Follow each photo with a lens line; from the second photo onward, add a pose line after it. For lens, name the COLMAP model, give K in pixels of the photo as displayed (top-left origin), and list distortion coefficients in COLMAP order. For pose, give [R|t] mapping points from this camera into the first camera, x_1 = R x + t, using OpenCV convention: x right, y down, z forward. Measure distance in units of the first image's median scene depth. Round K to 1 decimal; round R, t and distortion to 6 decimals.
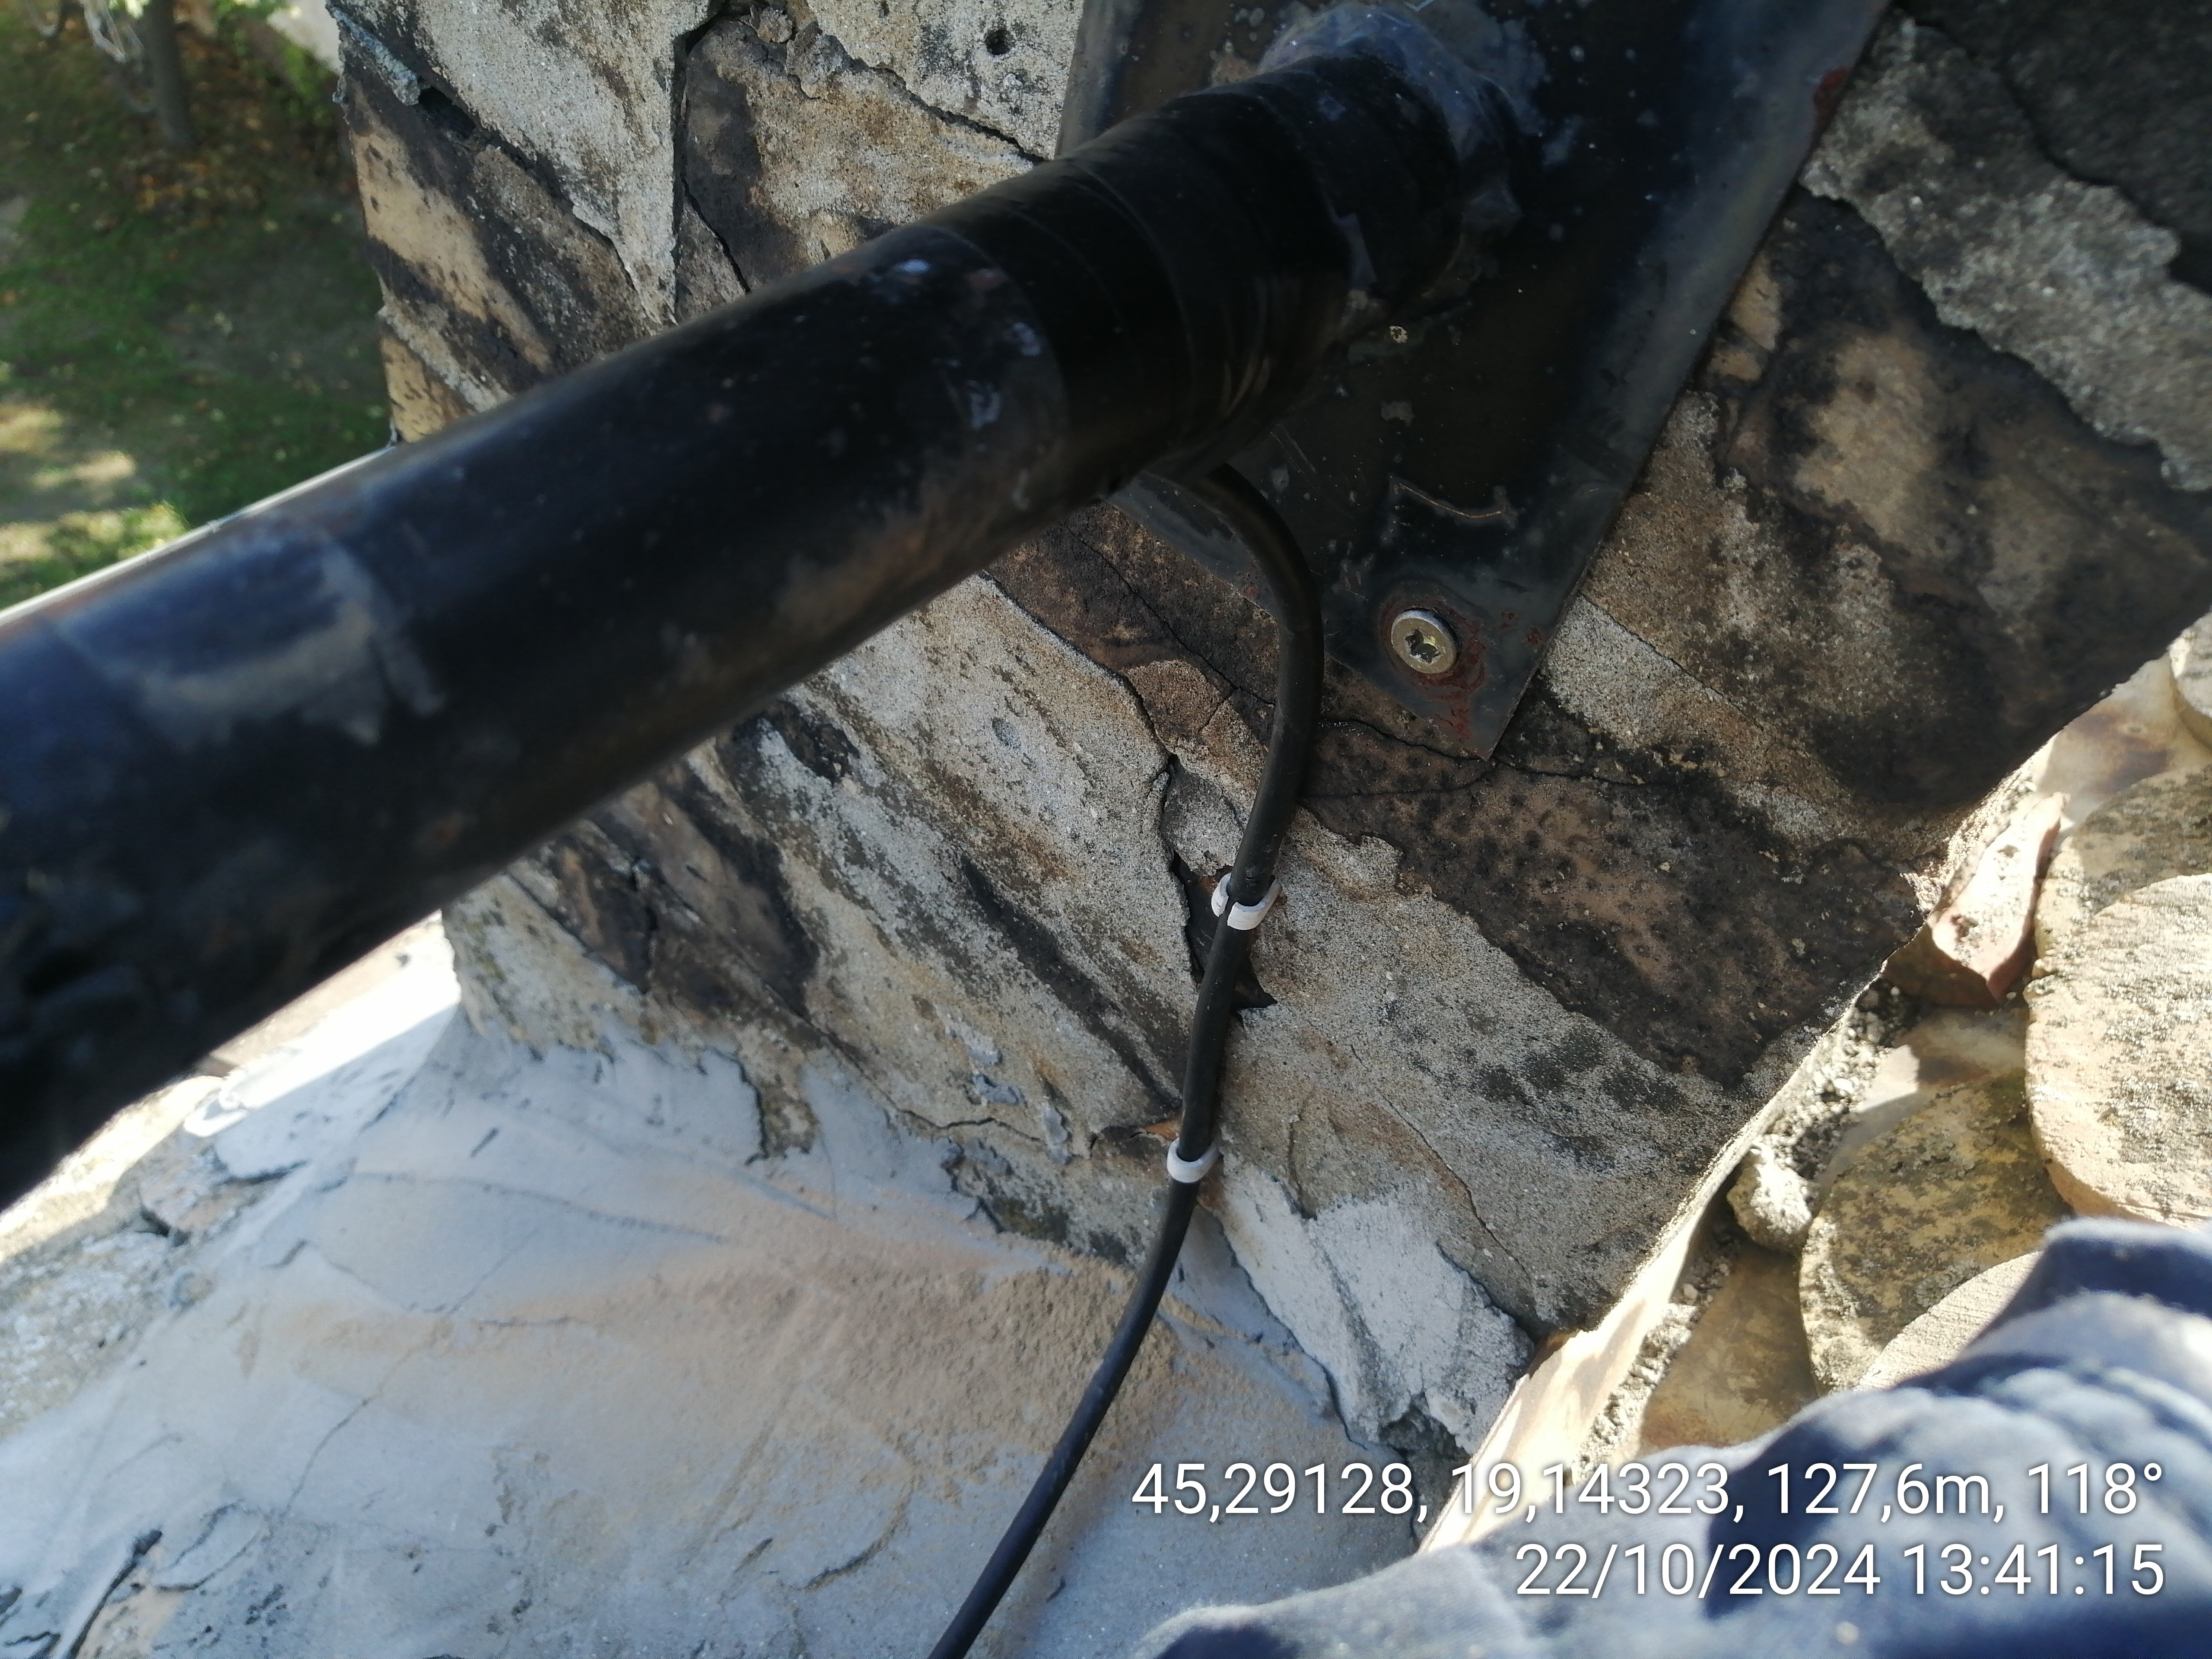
lens RADIAL K [[1737.3, 0, 1096.0], [0, 1737.3, 830.3], [0, 0, 1]] dist [-0.043825, 0.084386]
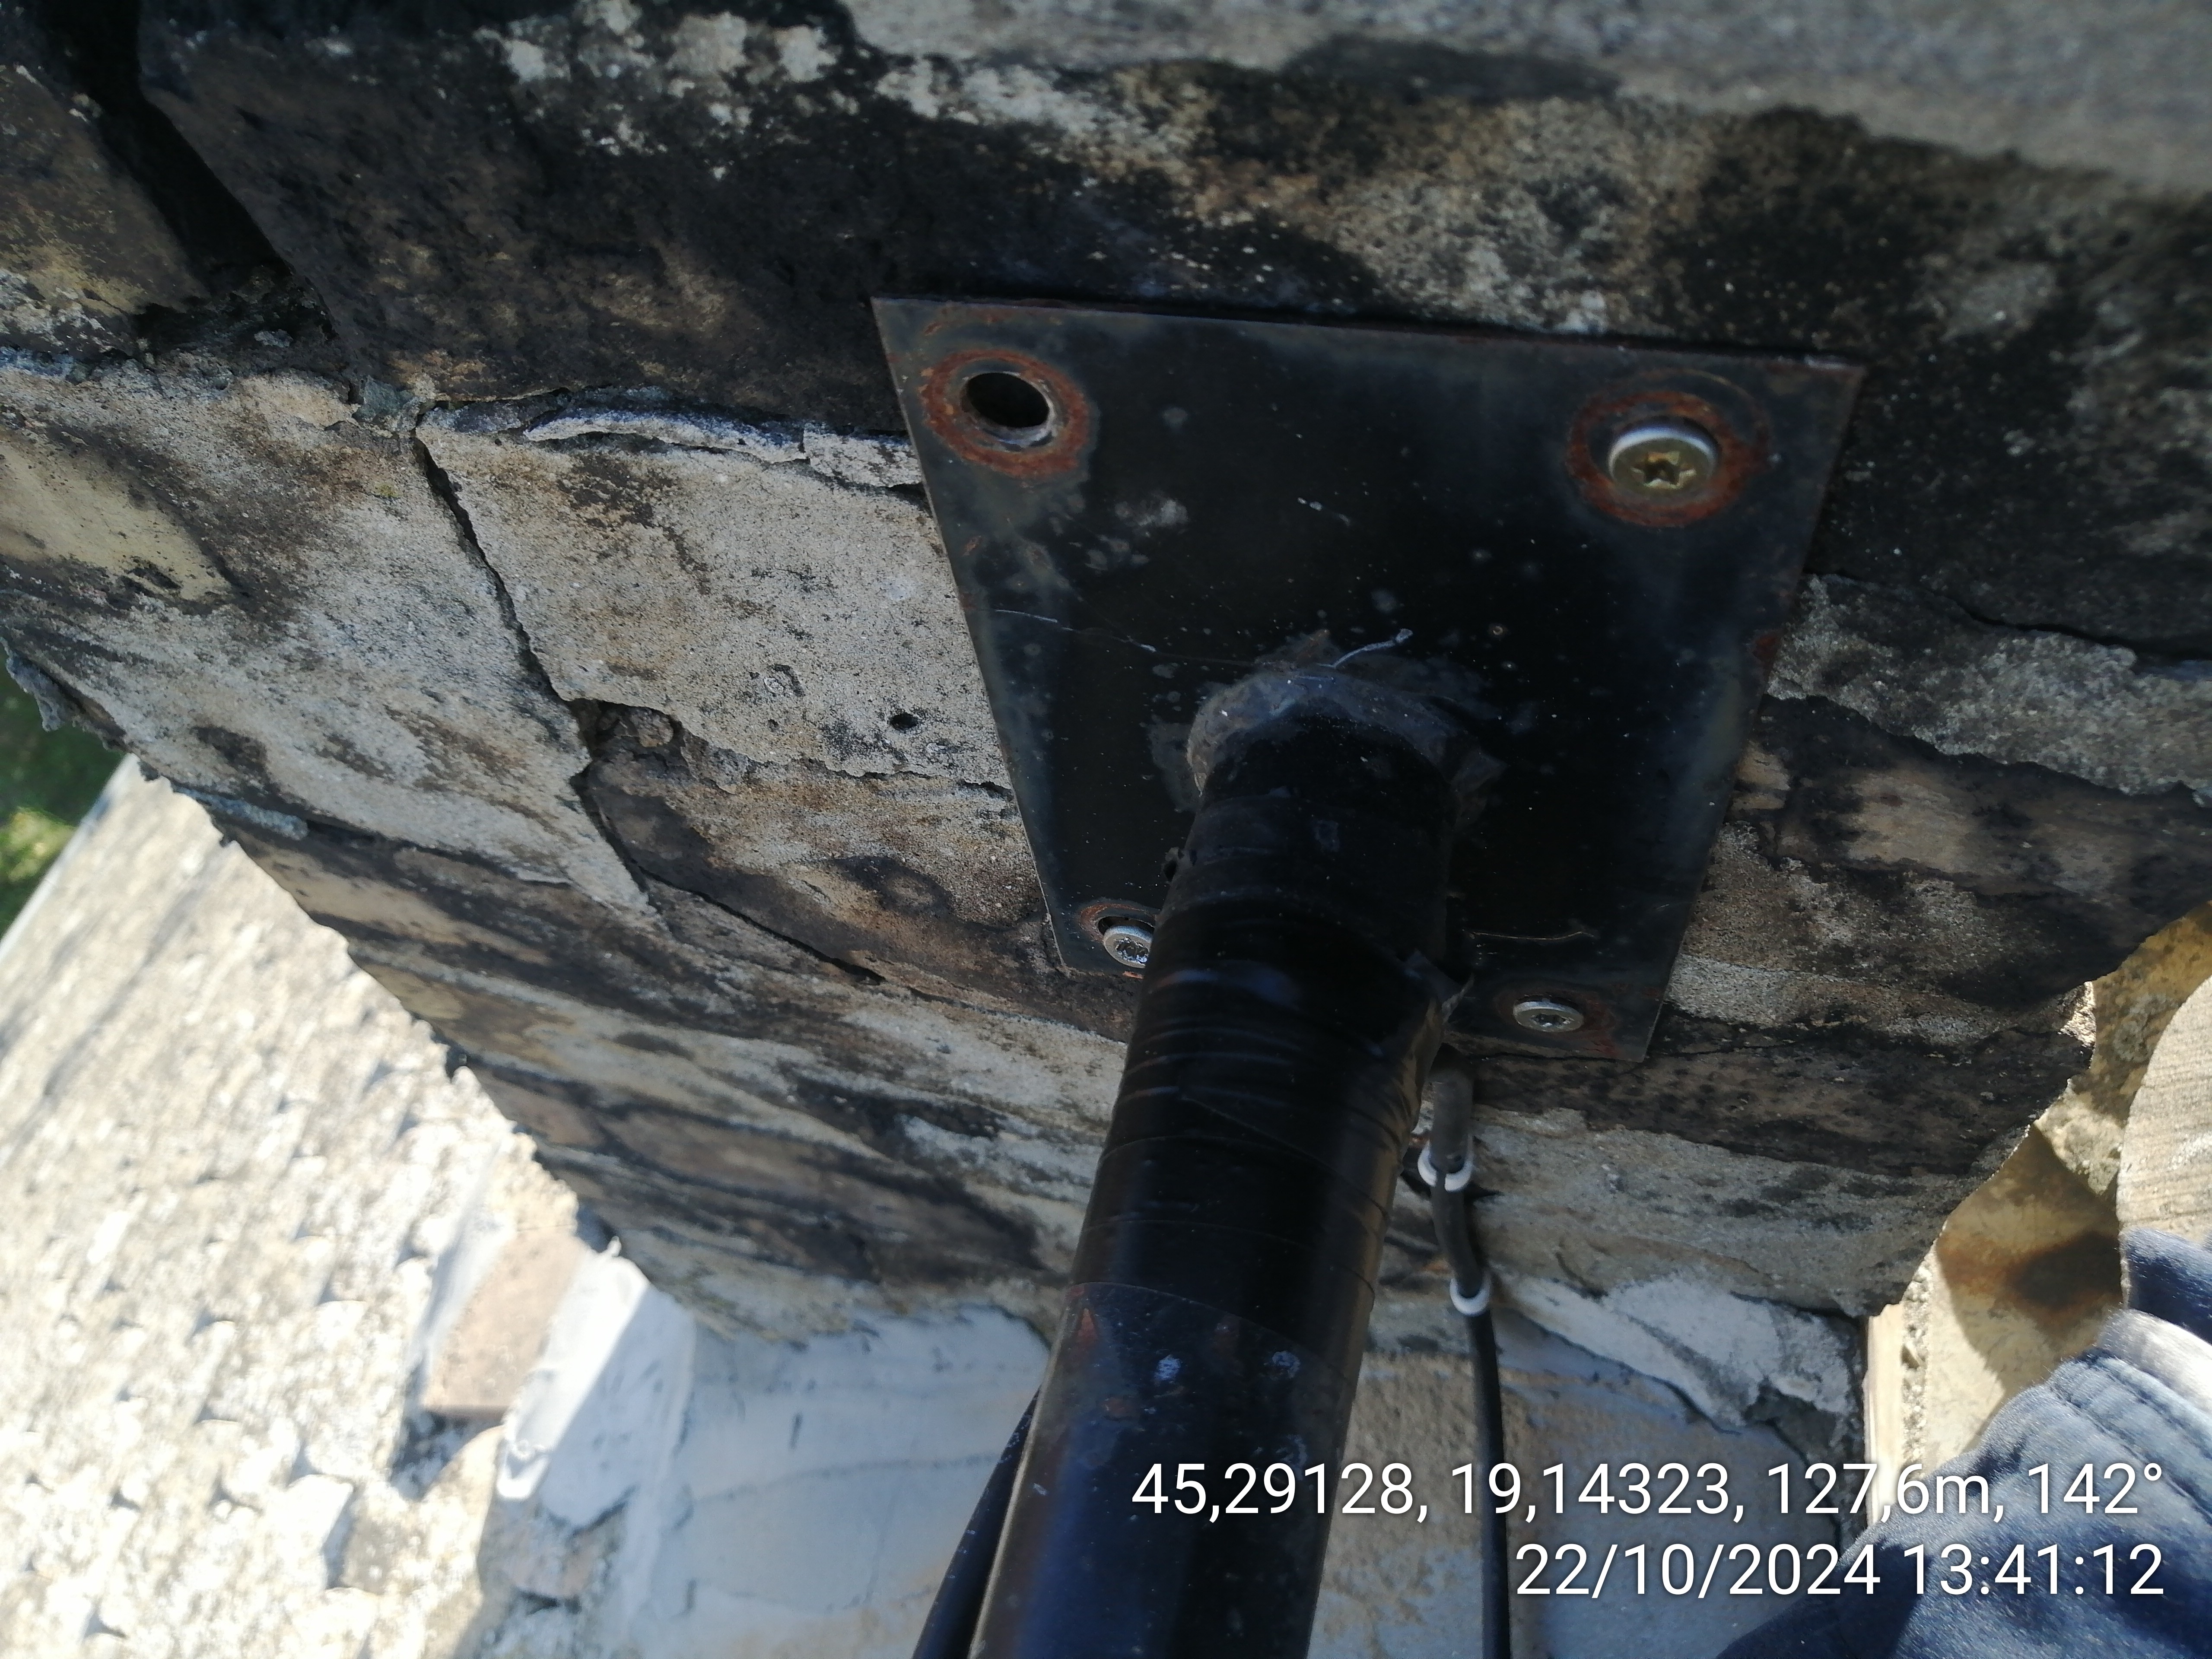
lens RADIAL K [[1748.0, 0, 1106.0], [0, 1748.0, 829.5], [0, 0, 1]] dist [-0.055448, 0.106745]
pose [[0.864775, -0.501842, -0.017861, 0.028683], [0.498750, 0.854223, 0.146806, -0.442483], [-0.058416, -0.135862, 0.989004, -0.015793]]
